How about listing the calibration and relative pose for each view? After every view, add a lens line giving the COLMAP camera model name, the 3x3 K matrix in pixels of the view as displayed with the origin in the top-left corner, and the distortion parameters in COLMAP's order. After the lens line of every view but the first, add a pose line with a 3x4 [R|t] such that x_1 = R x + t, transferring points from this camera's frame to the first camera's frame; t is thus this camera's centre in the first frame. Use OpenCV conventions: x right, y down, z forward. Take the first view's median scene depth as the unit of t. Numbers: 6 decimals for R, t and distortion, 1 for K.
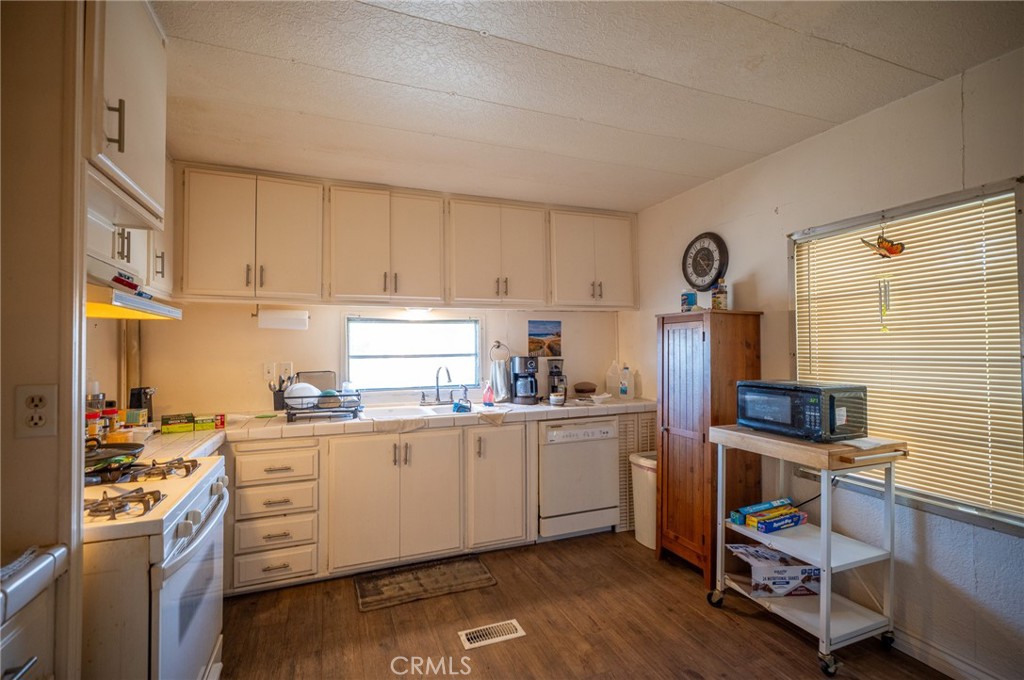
lens RADIAL K [[471.8, 0, 516.8], [0, 471.8, 336.9], [0, 0, 1]] dist [-0.000745, 0.001737]
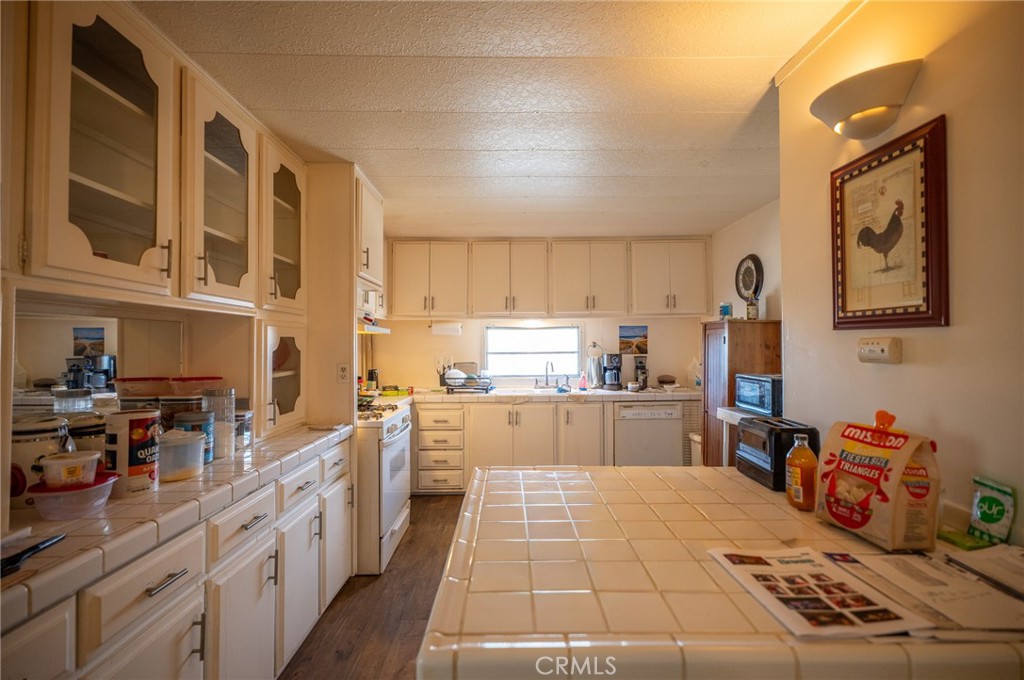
lens RADIAL K [[471.8, 0, 516.8], [0, 471.8, 336.9], [0, 0, 1]] dist [-0.000745, 0.001737]
pose [[0.934195, -0.004236, -0.356739, 0.276694], [0.007267, 0.999948, 0.007155, -0.020222], [0.356690, -0.009277, 0.934177, -0.370978]]
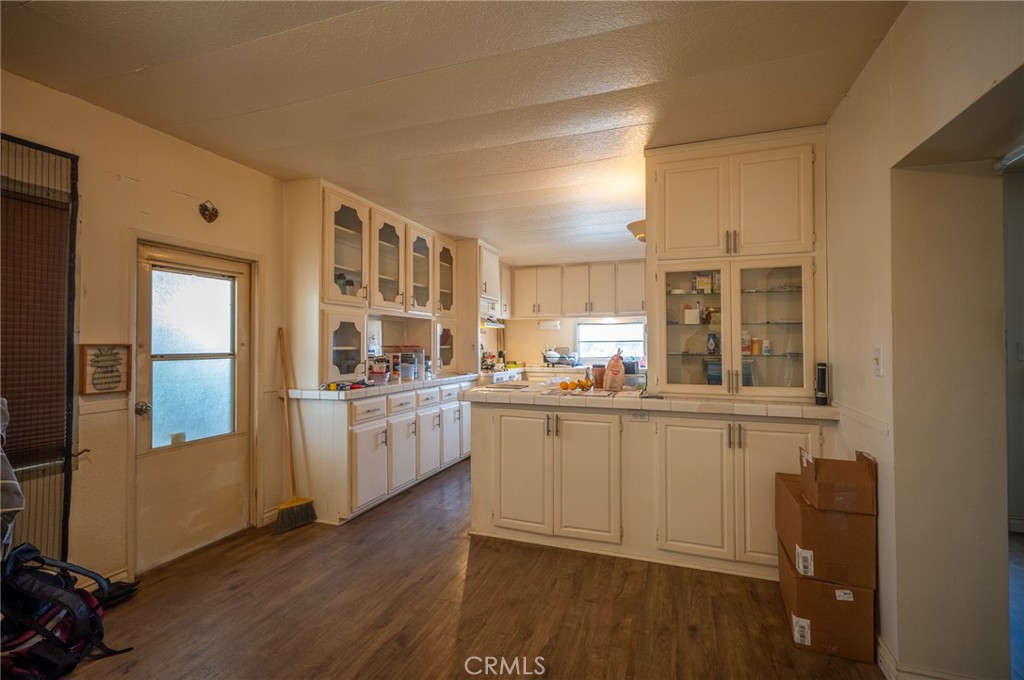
lens RADIAL K [[471.8, 0, 516.8], [0, 471.8, 336.9], [0, 0, 1]] dist [-0.000745, 0.001737]
pose [[0.752430, -0.007212, -0.658633, 0.907235], [0.014658, 0.999876, 0.005798, 0.005323], [0.658509, -0.014016, 0.752442, -0.850765]]
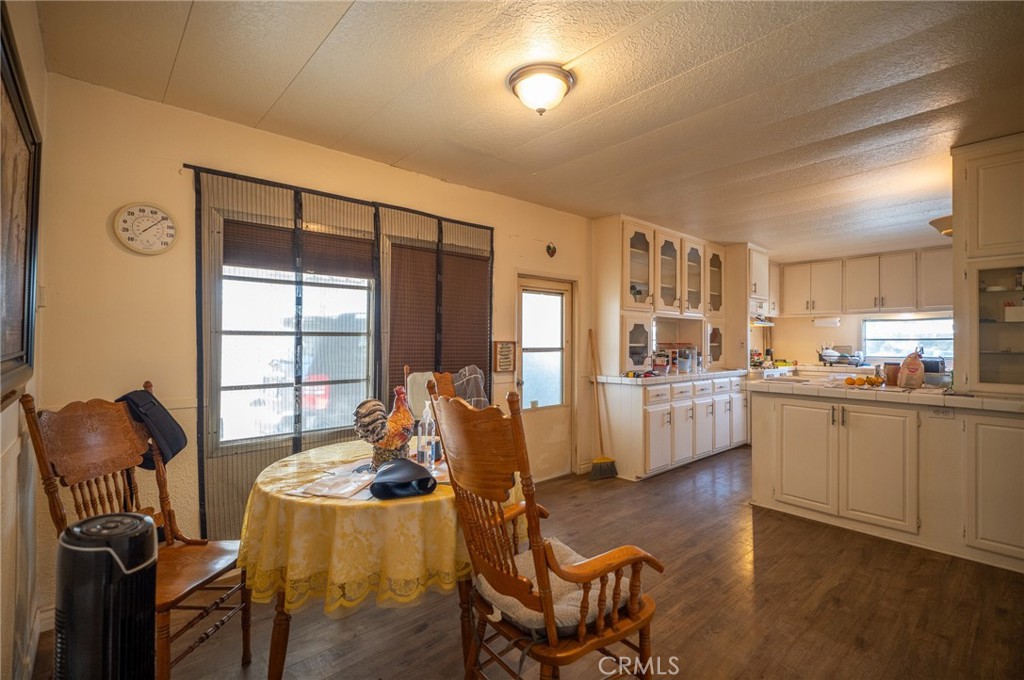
lens RADIAL K [[467.2, 0, 512.0], [0, 467.2, 340.0], [0, 0, 1]] dist [-0.001038, 0.000200]
pose [[0.333086, 0.001558, -0.942895, 1.063944], [0.019275, 0.999778, 0.008461, -0.001007], [0.942699, -0.020993, 0.332982, -1.105115]]
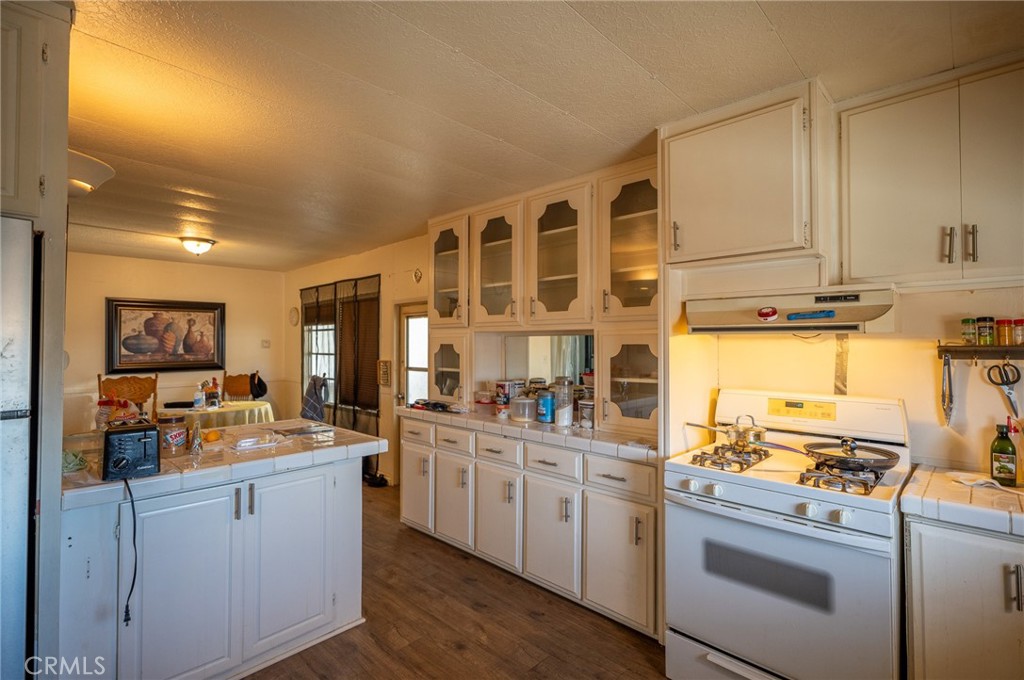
lens RADIAL K [[471.8, 0, 516.8], [0, 471.8, 336.9], [0, 0, 1]] dist [-0.000745, 0.001737]
pose [[-0.906839, -0.004028, -0.421459, 0.167849], [0.012804, 0.999230, -0.037100, -0.001785], [0.421283, -0.039040, -0.906088, 0.887520]]
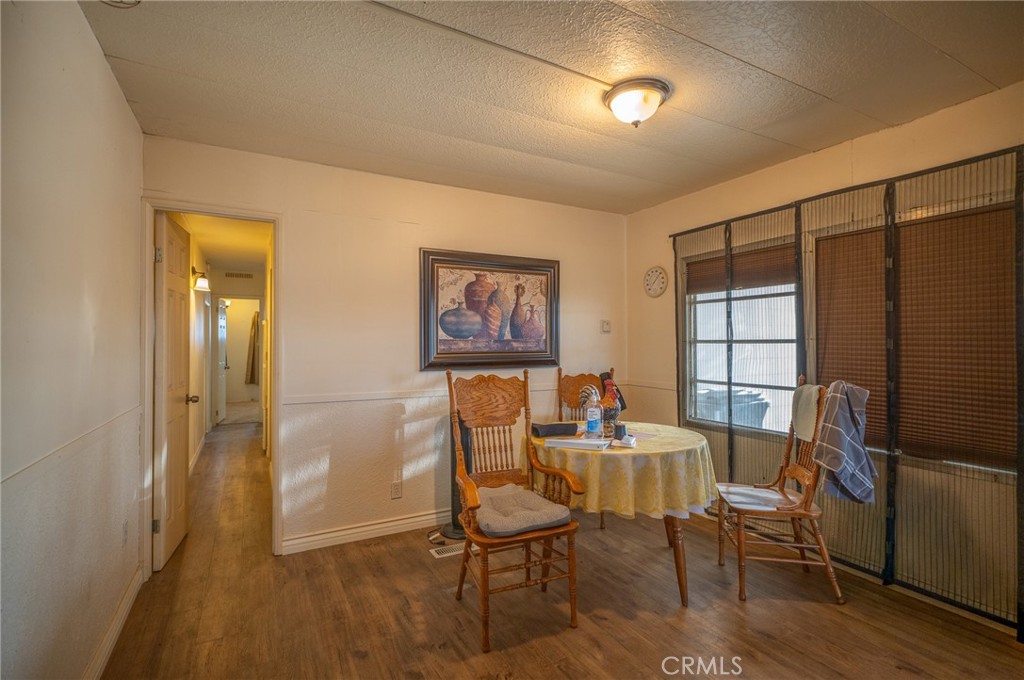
lens RADIAL K [[483.6, 0, 508.8], [0, 483.6, 340.4], [0, 0, 1]] dist [0.000087, 0.001472]
pose [[-0.993013, -0.003591, -0.117947, 0.723505], [0.000299, 0.999457, -0.032946, 0.019626], [0.118001, -0.032751, -0.992473, -0.164876]]
